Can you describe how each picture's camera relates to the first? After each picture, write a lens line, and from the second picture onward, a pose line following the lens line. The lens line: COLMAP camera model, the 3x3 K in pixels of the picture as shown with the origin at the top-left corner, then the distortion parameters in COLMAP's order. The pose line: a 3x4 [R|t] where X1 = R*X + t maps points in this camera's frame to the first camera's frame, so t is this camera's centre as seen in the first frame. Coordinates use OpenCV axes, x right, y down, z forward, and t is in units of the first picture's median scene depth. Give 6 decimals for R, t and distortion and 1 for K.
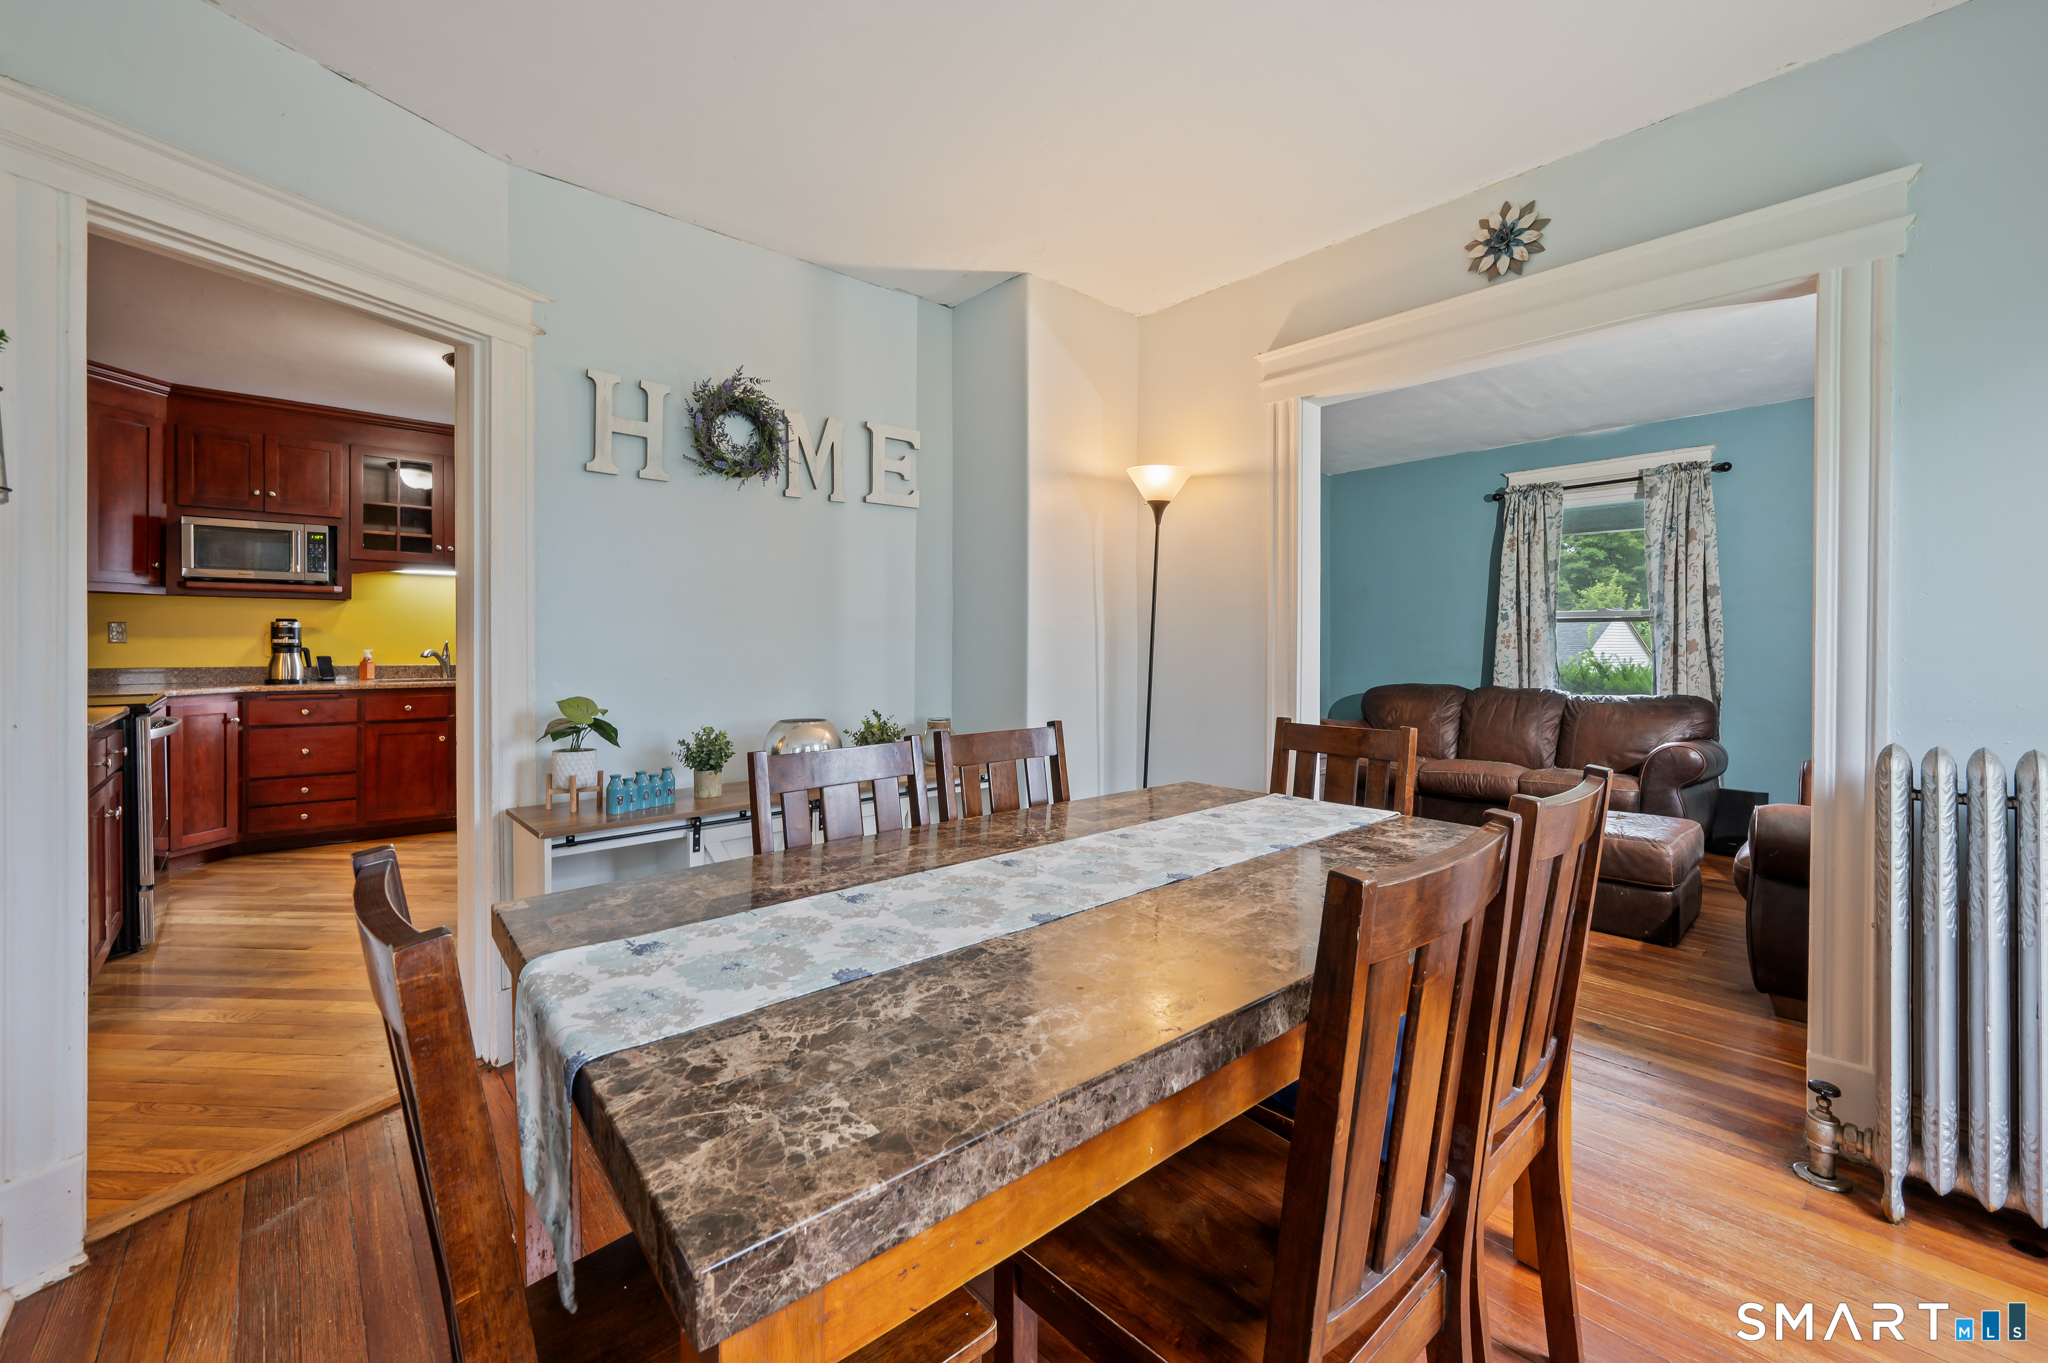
lens RADIAL K [[824.8, 0, 1030.1], [0, 824.8, 649.1], [0, 0, 1]] dist [-0.000940, 0.000159]
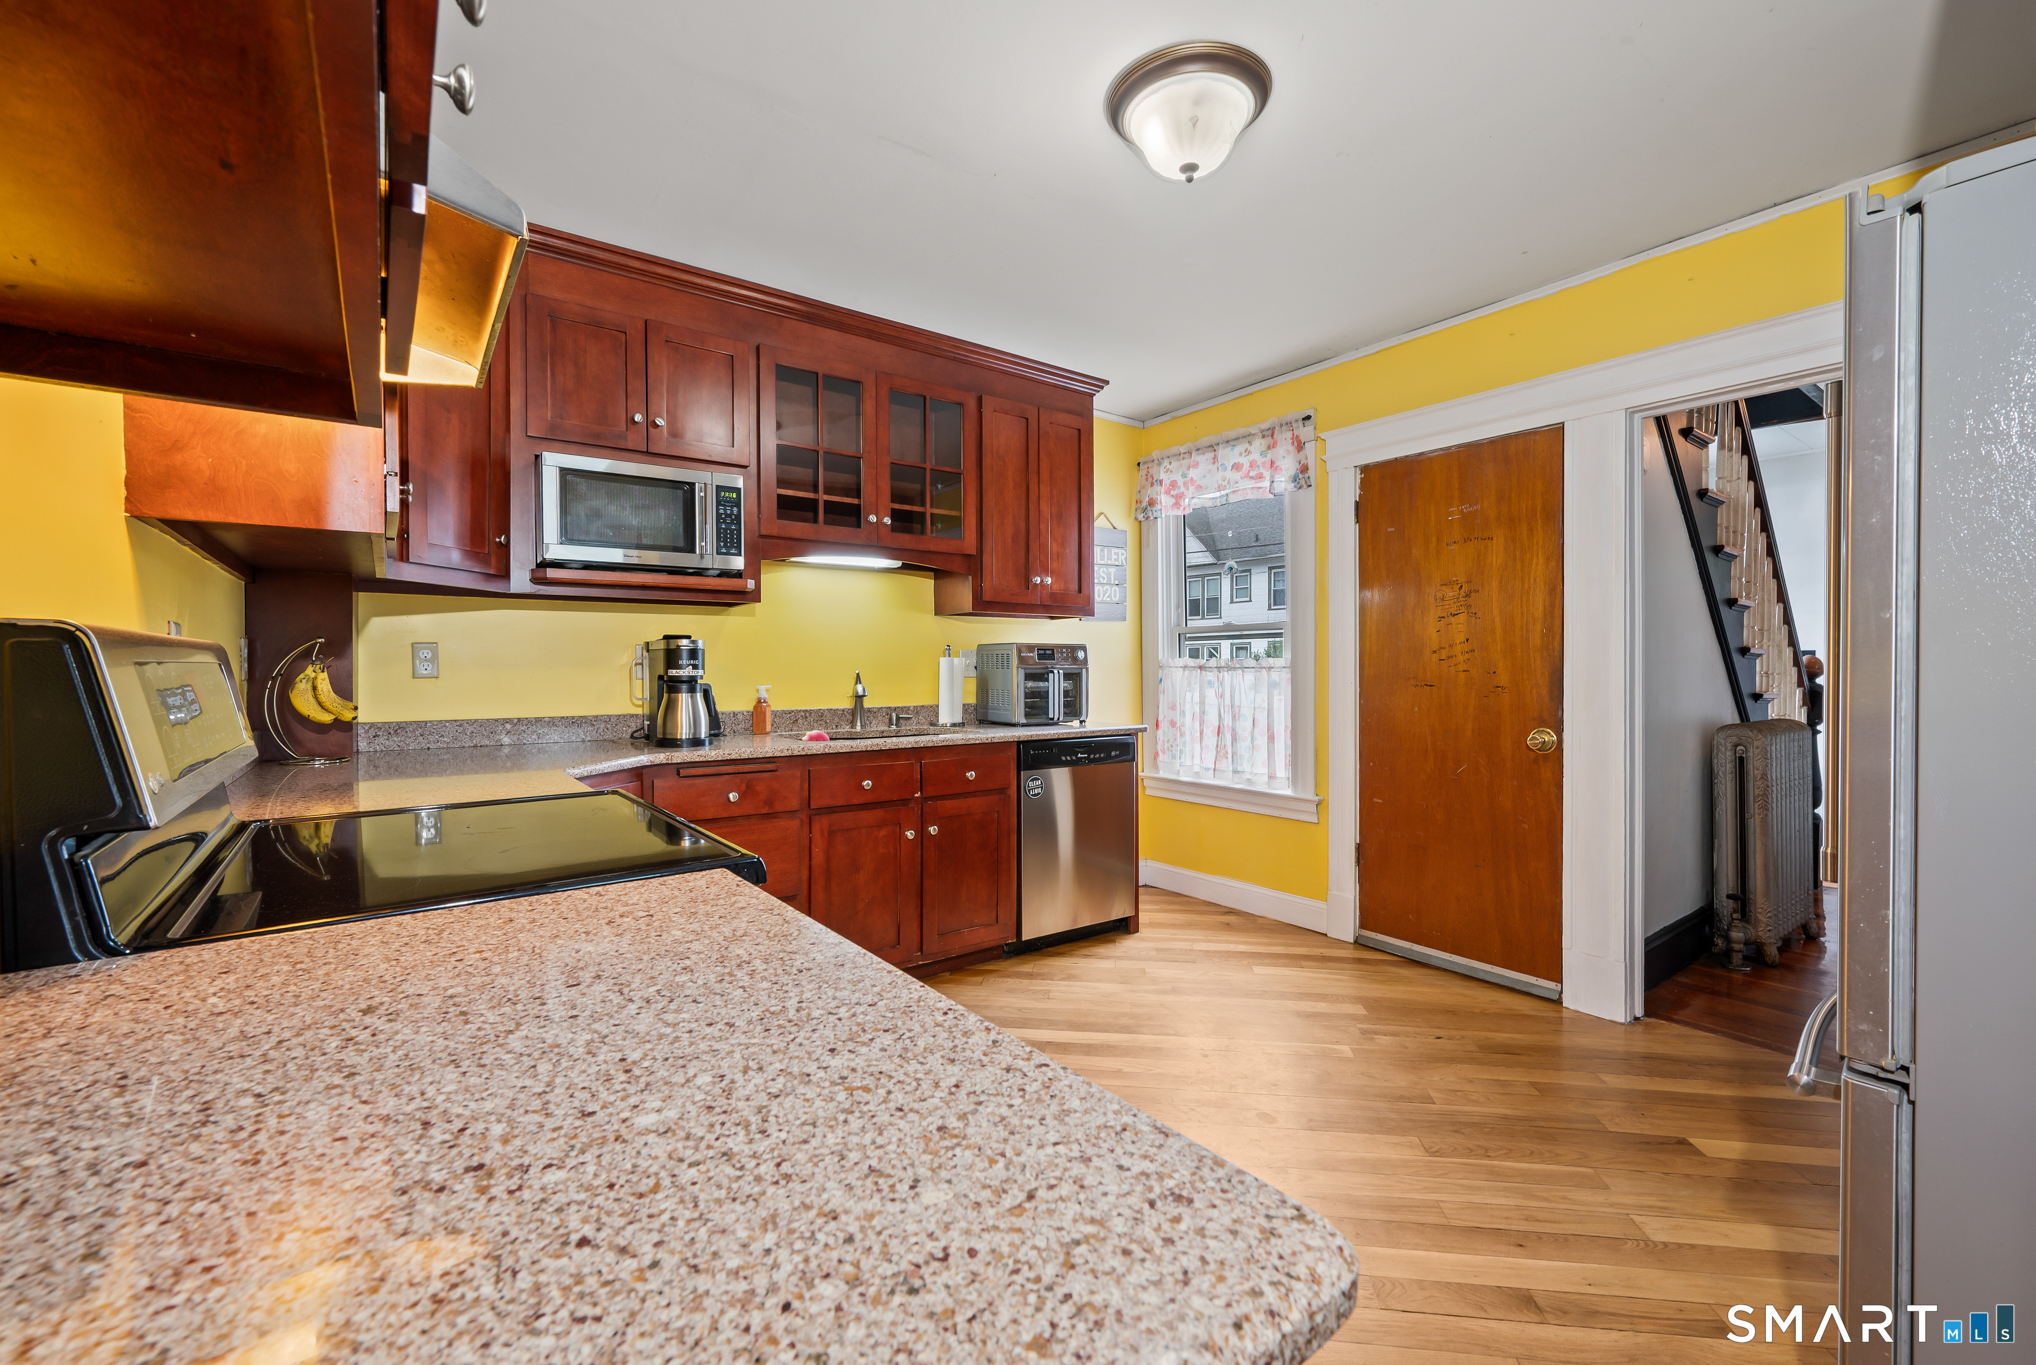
lens RADIAL K [[835.1, 0, 1024.5], [0, 835.1, 674.6], [0, 0, 1]] dist [0.014496, 0.000102]
pose [[0.995992, -0.008098, -0.089079, -0.602373], [0.008182, 0.999966, 0.000580, -0.006759], [0.089071, -0.001307, 0.996024, 0.424832]]
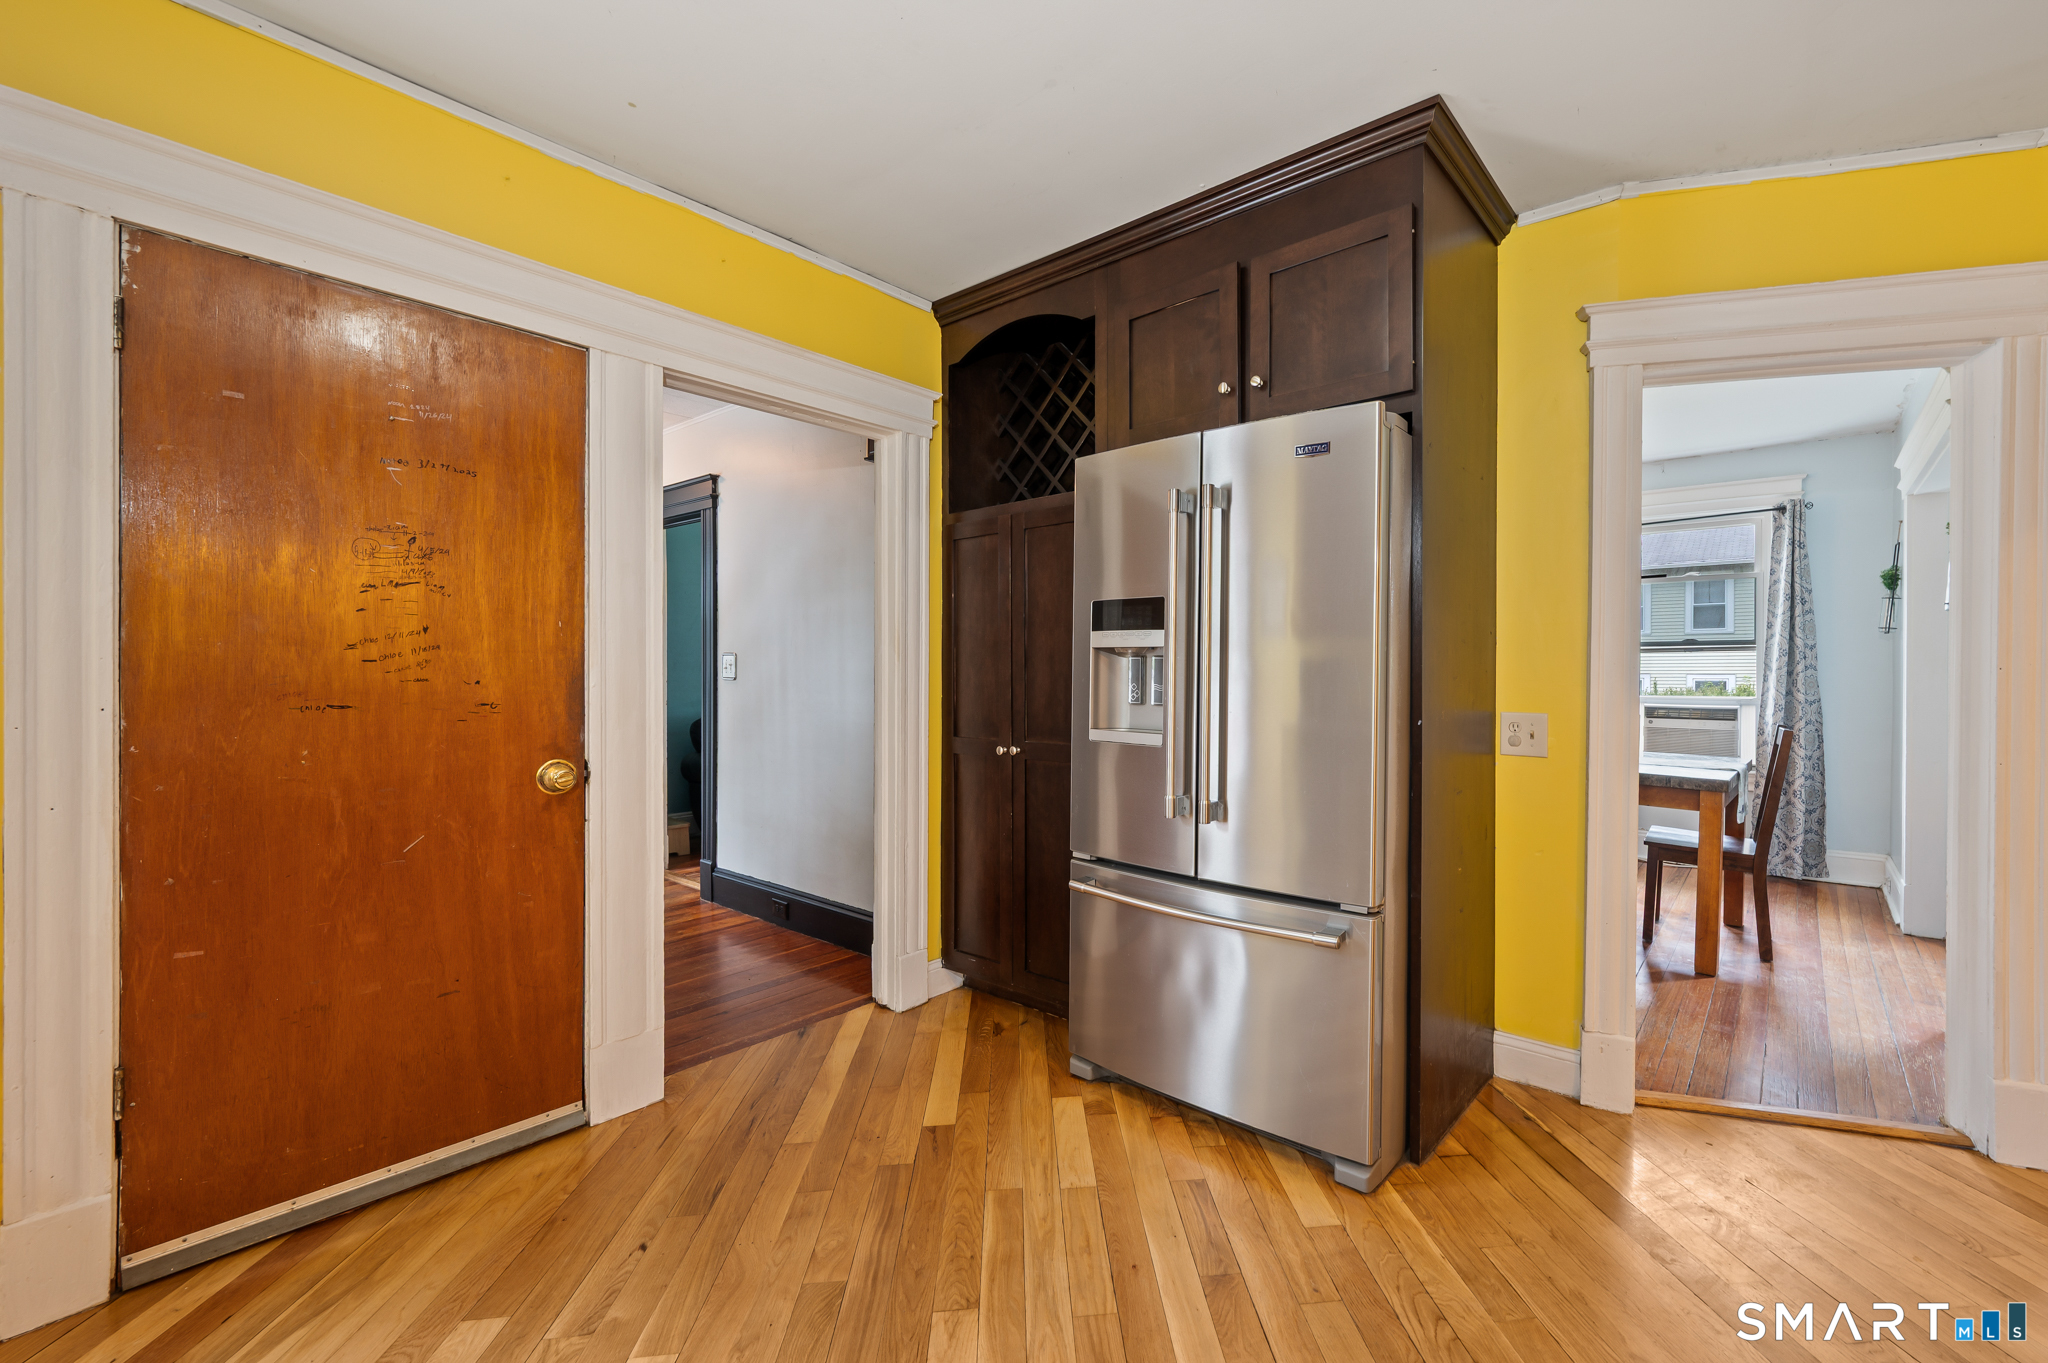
lens RADIAL K [[854.7, 0, 1105.4], [0, 854.7, 680.6], [0, 0, 1]] dist [0.000744, 0.000319]
pose [[-0.153963, -0.013025, 0.987991, -0.764144], [0.001650, 0.999908, 0.013439, -0.011027], [-0.988075, 0.003700, -0.153927, 0.846723]]
